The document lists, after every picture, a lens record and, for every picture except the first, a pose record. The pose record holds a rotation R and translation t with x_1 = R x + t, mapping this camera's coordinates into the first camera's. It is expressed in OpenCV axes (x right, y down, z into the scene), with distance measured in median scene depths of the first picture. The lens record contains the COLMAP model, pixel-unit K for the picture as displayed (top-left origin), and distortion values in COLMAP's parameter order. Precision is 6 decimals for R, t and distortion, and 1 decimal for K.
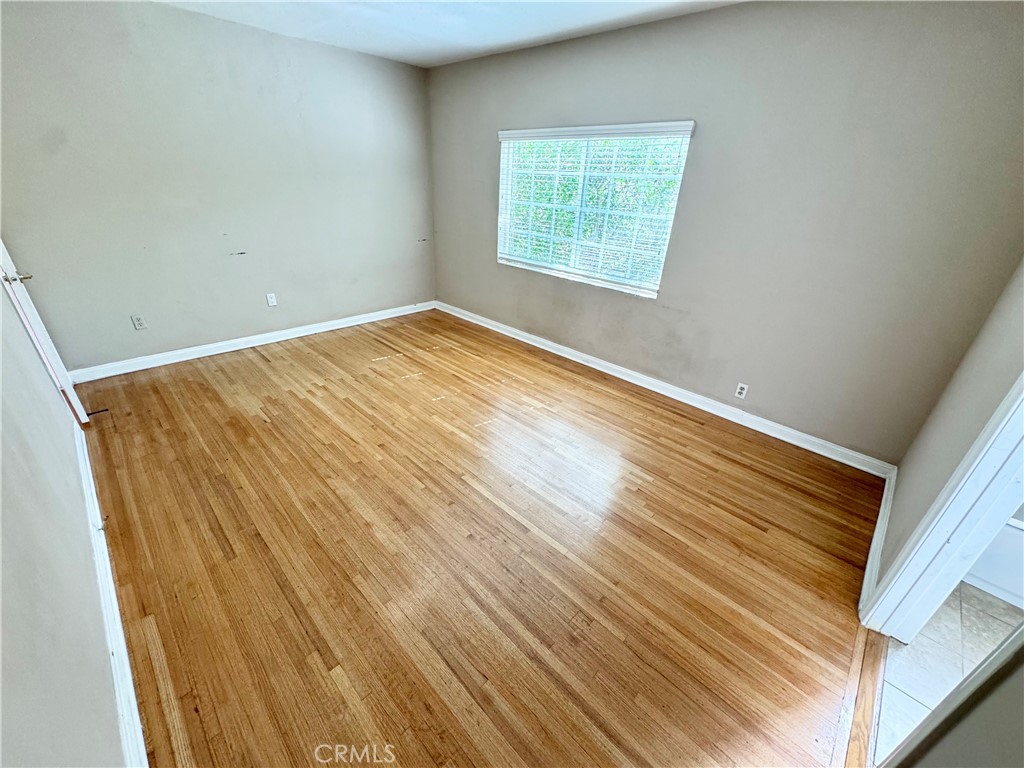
lens RADIAL K [[408.6, 0, 511.2], [0, 408.6, 384.4], [0, 0, 1]] dist [0.001700, 0.000297]
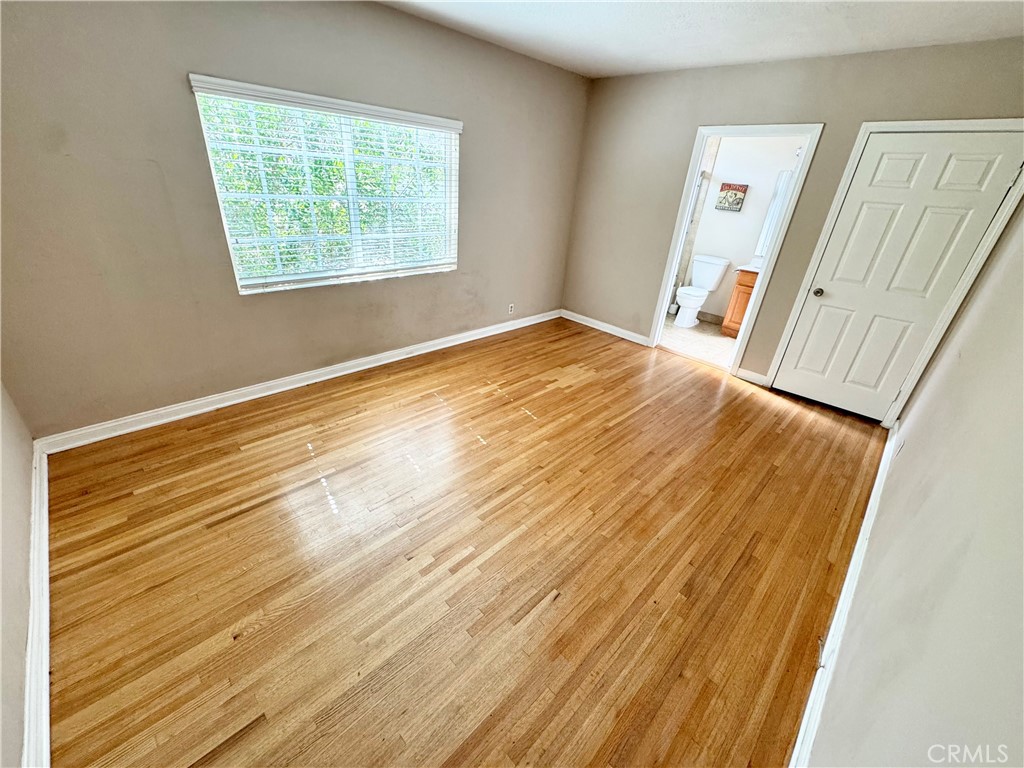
lens RADIAL K [[408.6, 0, 512.6], [0, 408.6, 384.2], [0, 0, 1]] dist [0.001700, 0.000297]
pose [[0.020130, -0.491325, 0.870744, -0.734555], [0.390267, 0.805690, 0.445596, -0.352412], [-0.920482, 0.330853, 0.207966, 0.615061]]
